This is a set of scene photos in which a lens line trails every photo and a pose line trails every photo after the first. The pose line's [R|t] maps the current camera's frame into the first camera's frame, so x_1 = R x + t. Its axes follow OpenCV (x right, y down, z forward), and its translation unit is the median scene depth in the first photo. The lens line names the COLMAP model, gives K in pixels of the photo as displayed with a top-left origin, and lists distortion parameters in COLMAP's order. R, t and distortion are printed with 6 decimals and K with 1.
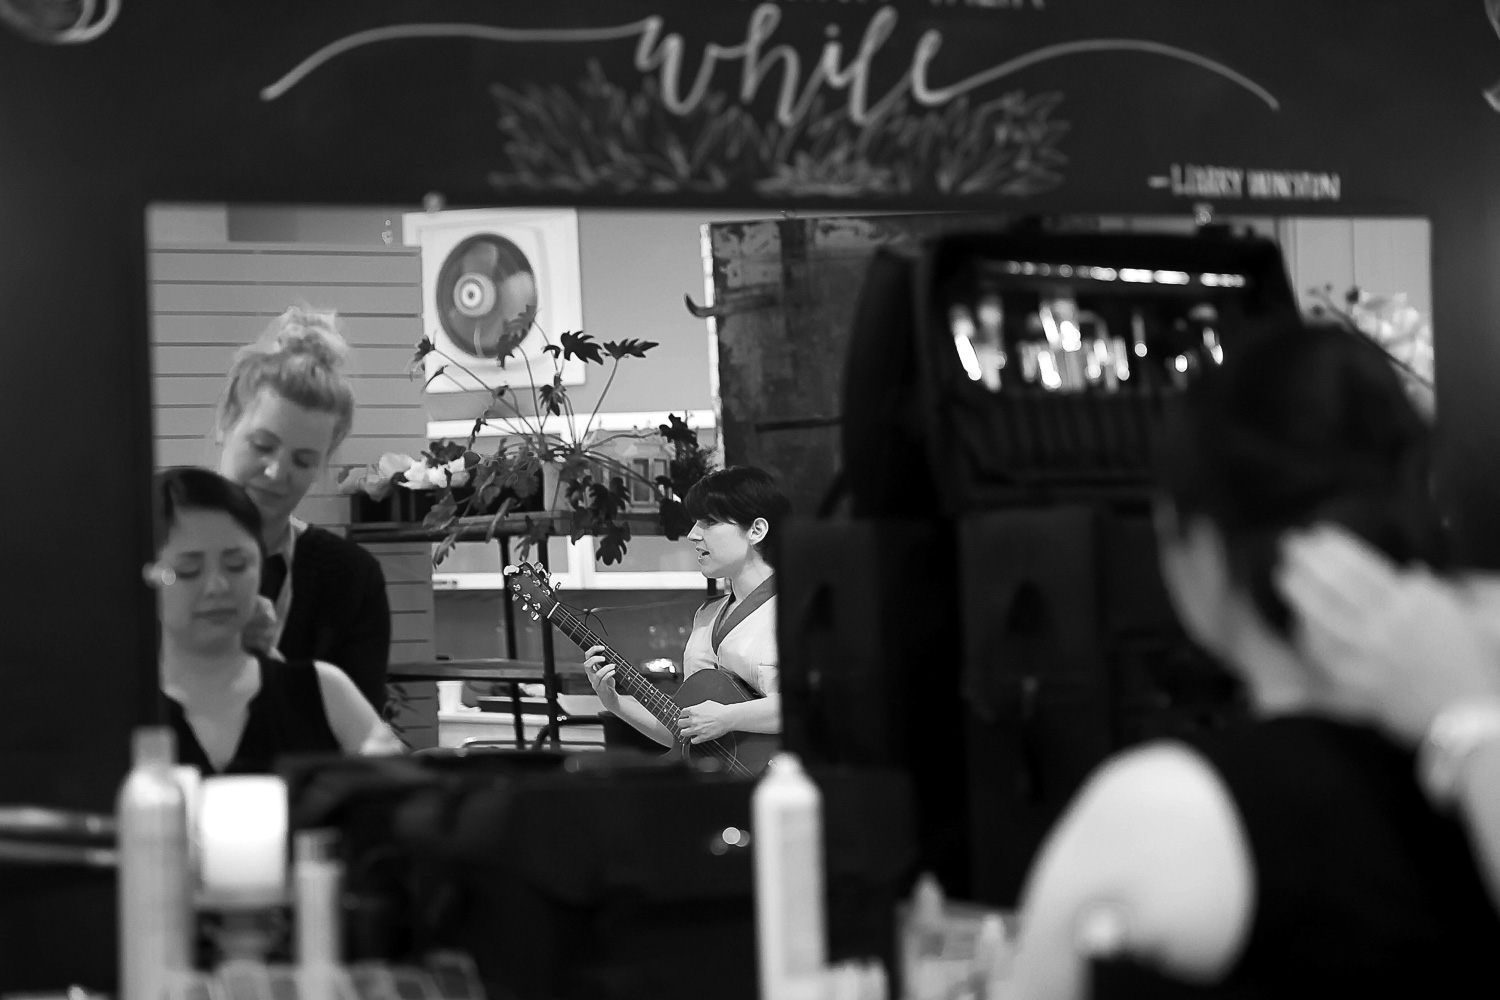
lens RADIAL K [[3777.1, 0, 750.7], [0, 3777.1, 574.9], [0, 0, 1]] dist [0.067709, 0.876052]
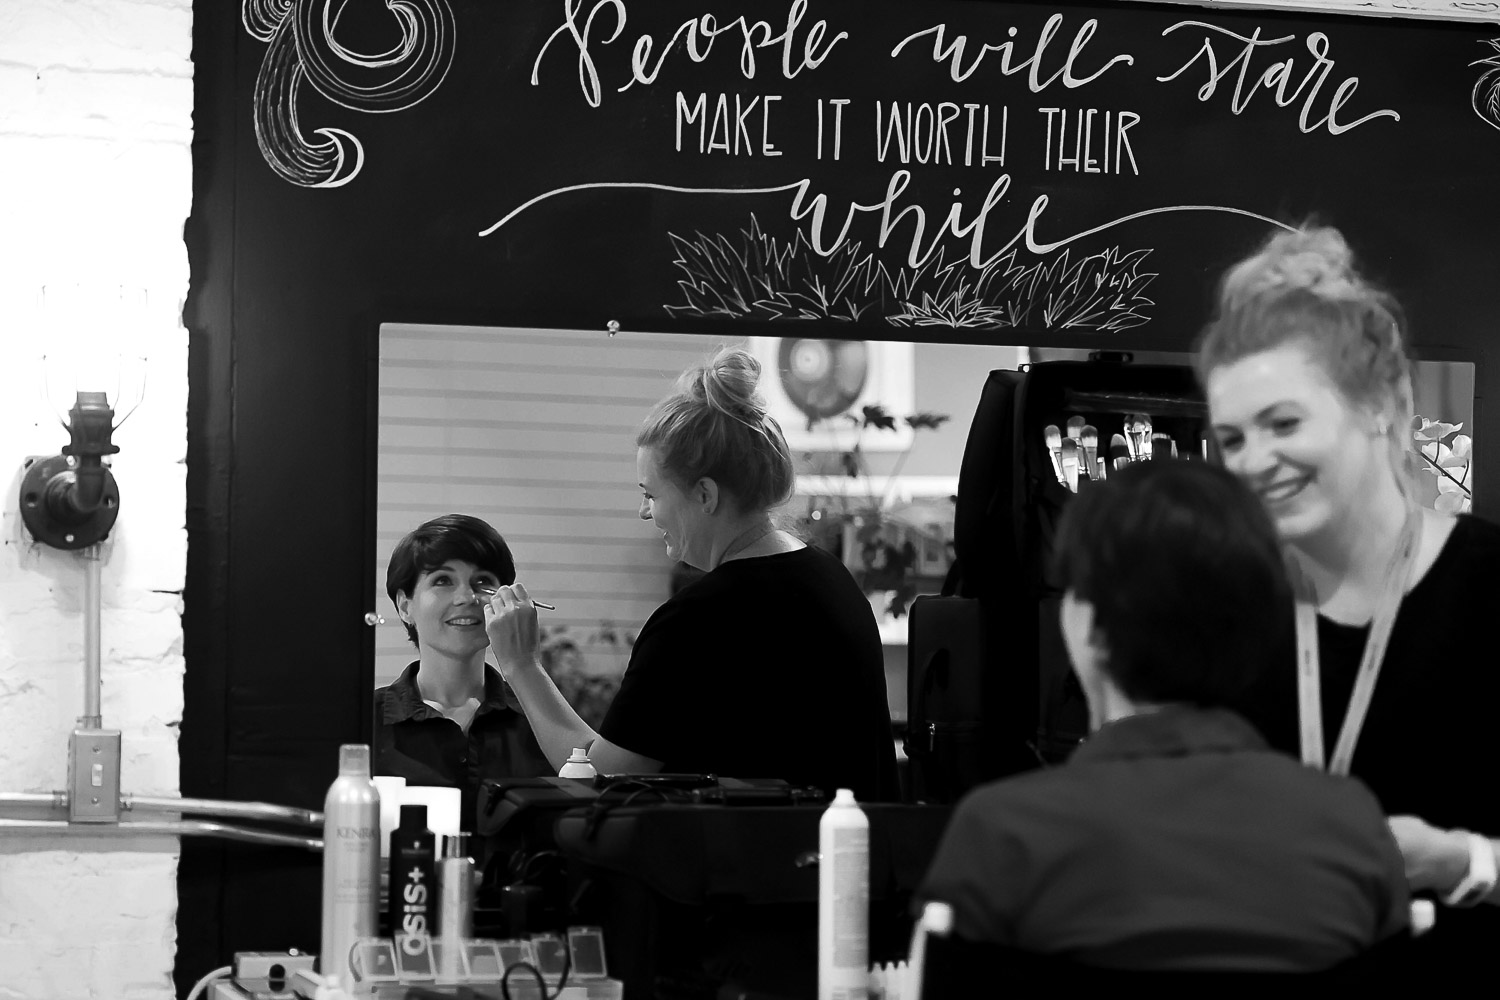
lens RADIAL K [[3978.6, 0, 749.6], [0, 3978.6, 572.6], [0, 0, 1]] dist [0.176956, 0.299523]
pose [[0.992532, 0.042940, -0.114176, 0.105965], [-0.044397, 0.998961, -0.010247, -0.006863], [0.113617, 0.015240, 0.993408, -0.264612]]
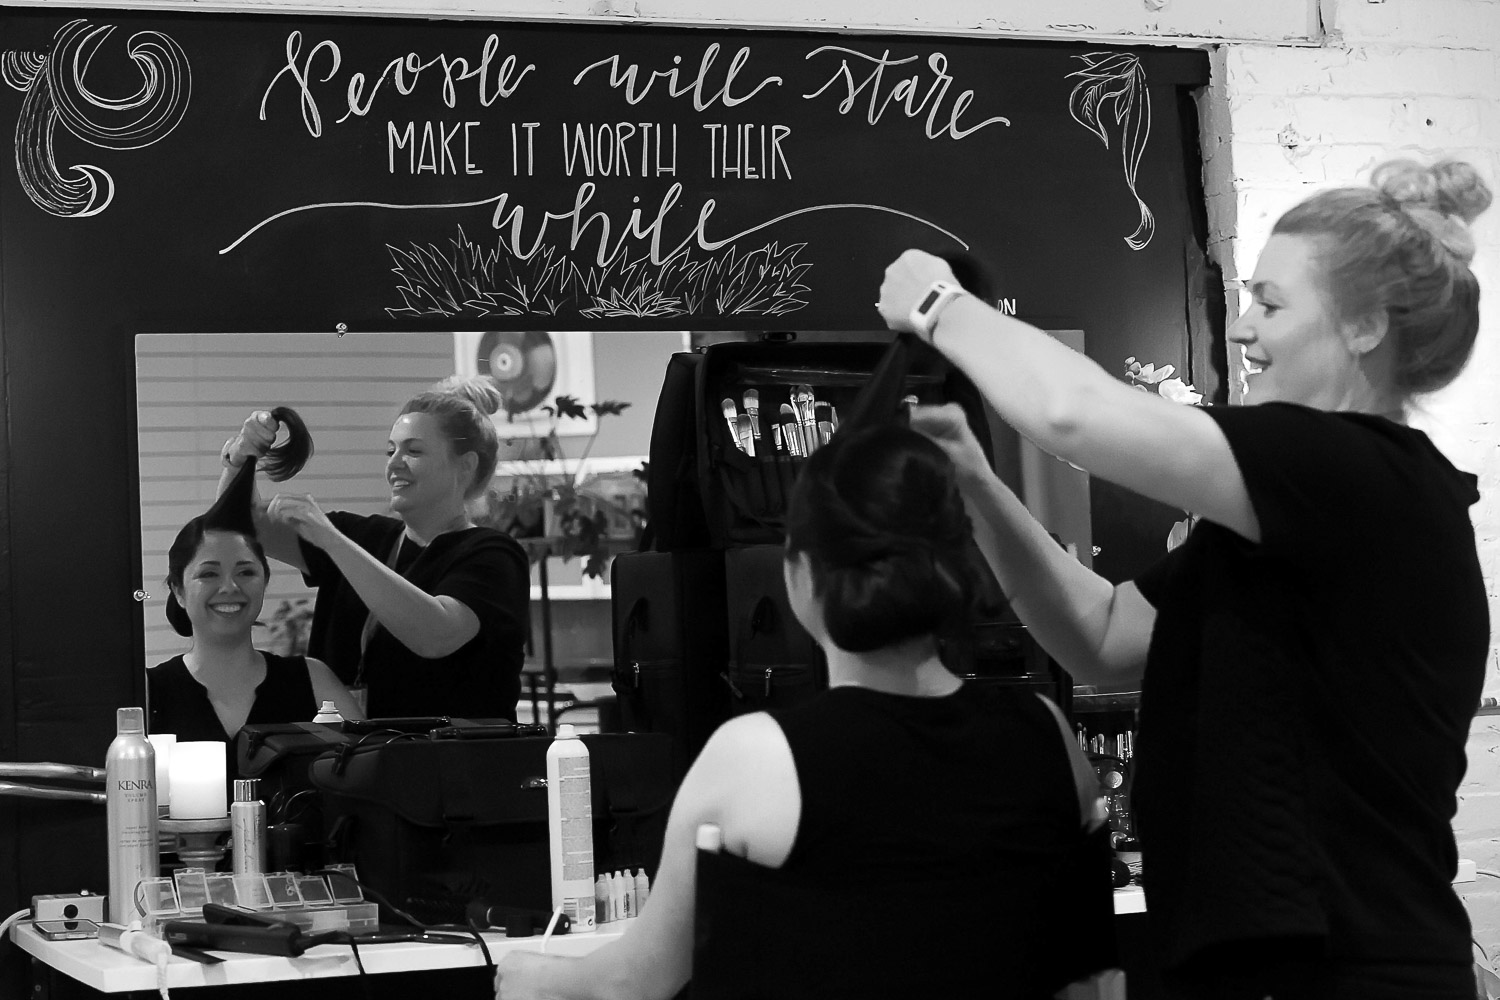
lens RADIAL K [[3268.0, 0, 750.0], [0, 3268.0, 500.0], [0, 0, 1]] dist [-0.057985, -0.078554]
pose [[0.999641, -0.006440, -0.025997, 0.093457], [0.005787, 0.999668, -0.025092, -0.003608], [0.026150, 0.024932, 0.999347, -0.189949]]
